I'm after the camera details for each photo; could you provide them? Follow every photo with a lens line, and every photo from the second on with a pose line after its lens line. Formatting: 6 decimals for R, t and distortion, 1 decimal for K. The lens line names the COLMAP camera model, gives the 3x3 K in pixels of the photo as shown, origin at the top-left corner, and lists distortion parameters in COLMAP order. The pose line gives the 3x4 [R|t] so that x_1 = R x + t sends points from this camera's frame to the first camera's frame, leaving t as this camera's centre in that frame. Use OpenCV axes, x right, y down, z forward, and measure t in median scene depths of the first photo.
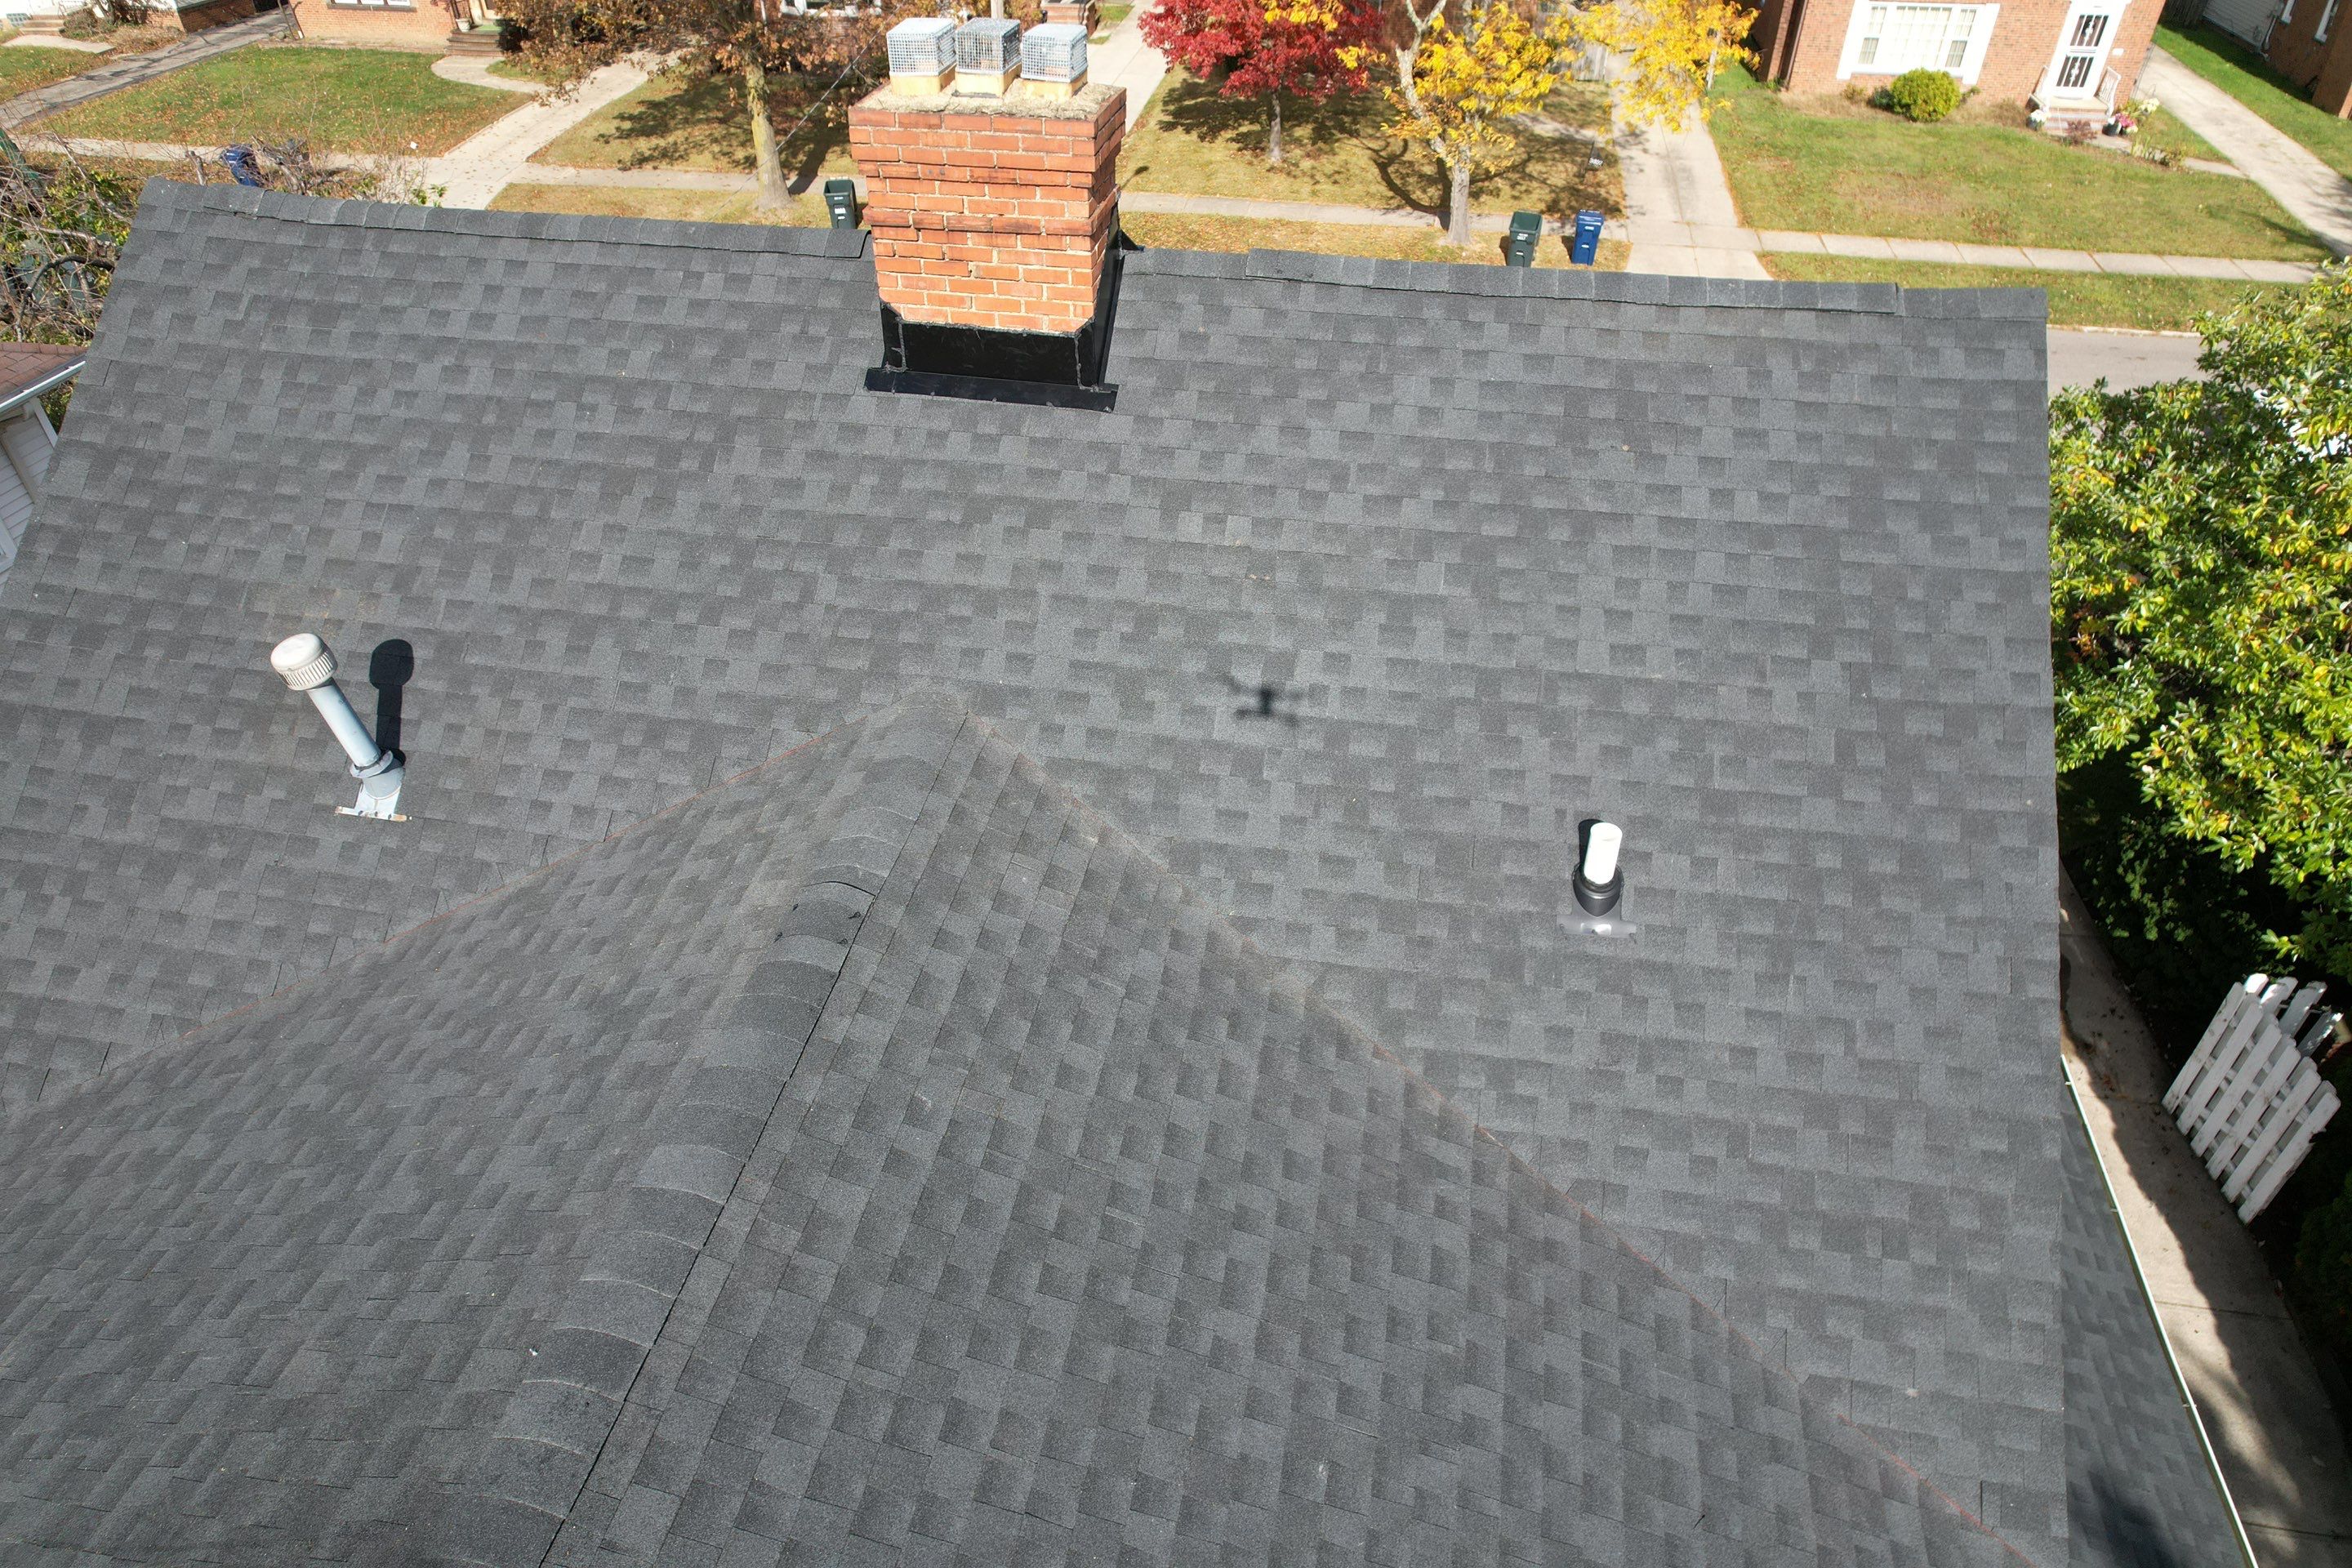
lens RADIAL K [[1496.8, 0, 1173.9], [0, 1496.8, 798.9], [0, 0, 1]] dist [-0.073030, 0.064336]
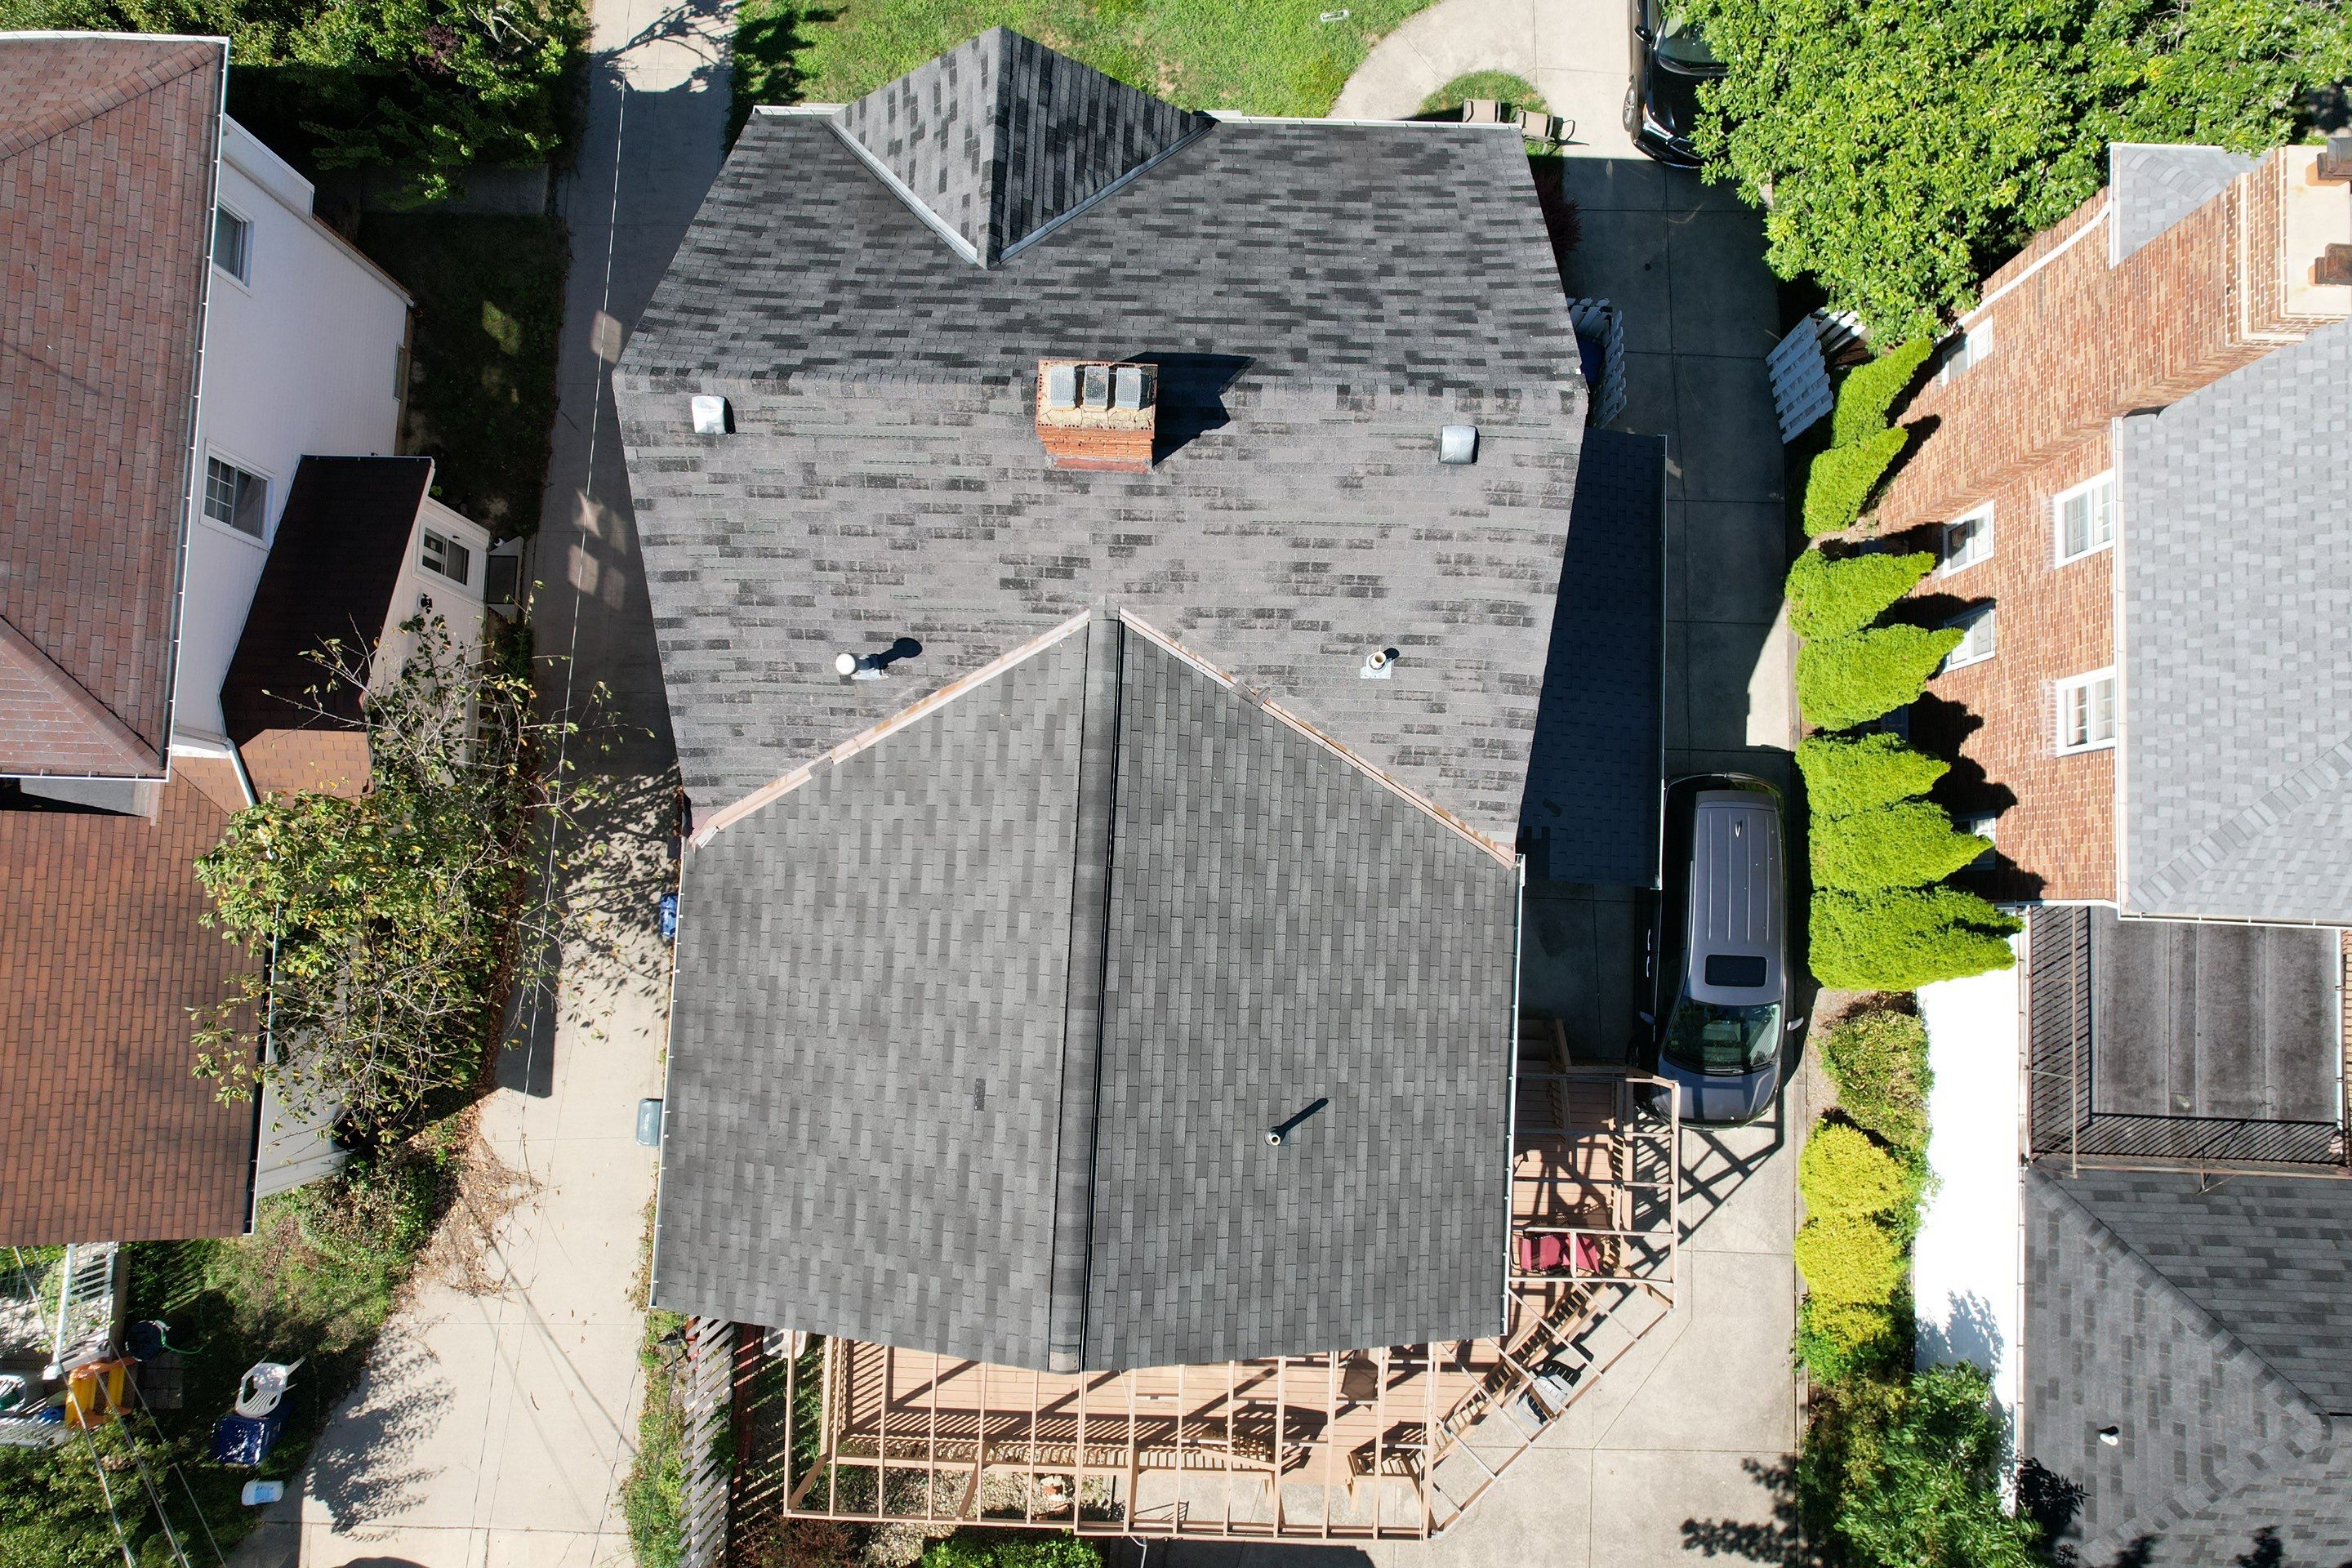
lens RADIAL K [[1496.8, 0, 1175.1], [0, 1496.8, 785.7], [0, 0, 1]] dist [-0.073030, 0.064336]
pose [[0.989795, -0.141938, 0.012661, -0.121207], [0.088079, 0.679204, 0.728646, -1.635133], [-0.112022, -0.720094, 0.684774, -0.852532]]
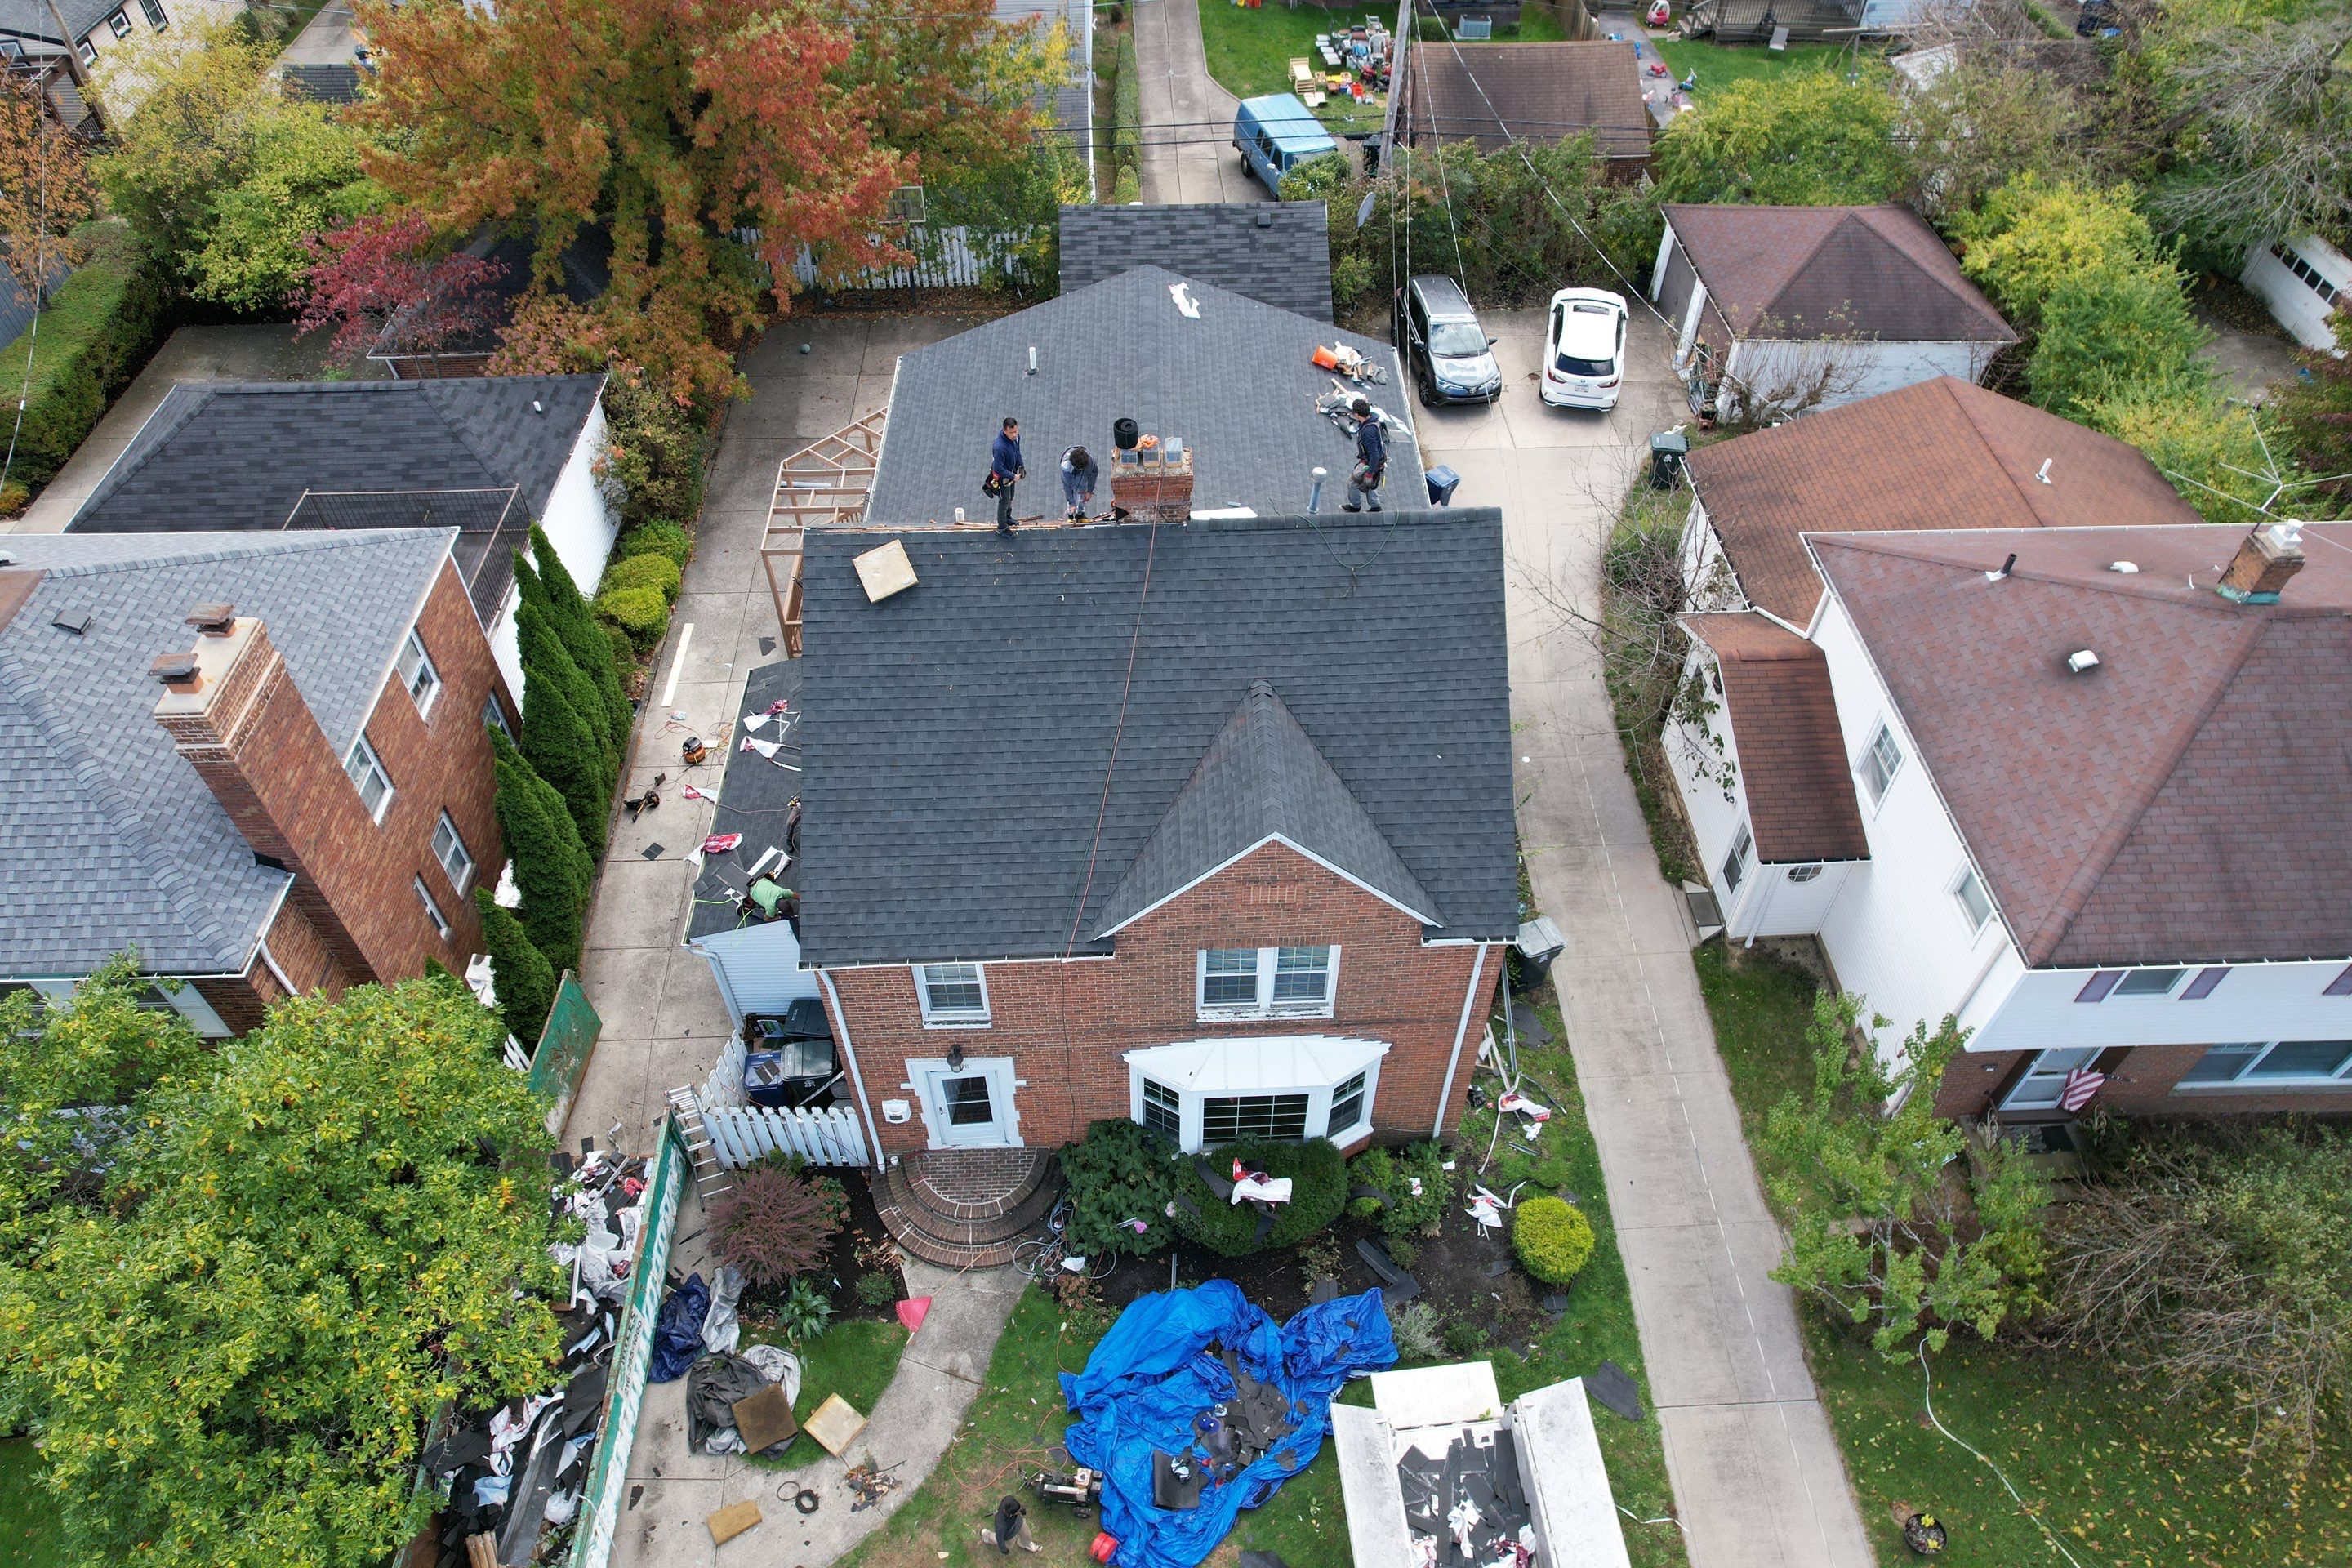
lens RADIAL K [[1496.8, 0, 1172.2], [0, 1496.8, 789.9], [0, 0, 1]] dist [-0.073030, 0.064336]
pose [[-0.978181, 0.156515, -0.136621, 0.361233], [-0.125749, 0.077424, 0.989036, -3.487064], [0.165377, 0.984636, -0.056053, 1.854943]]
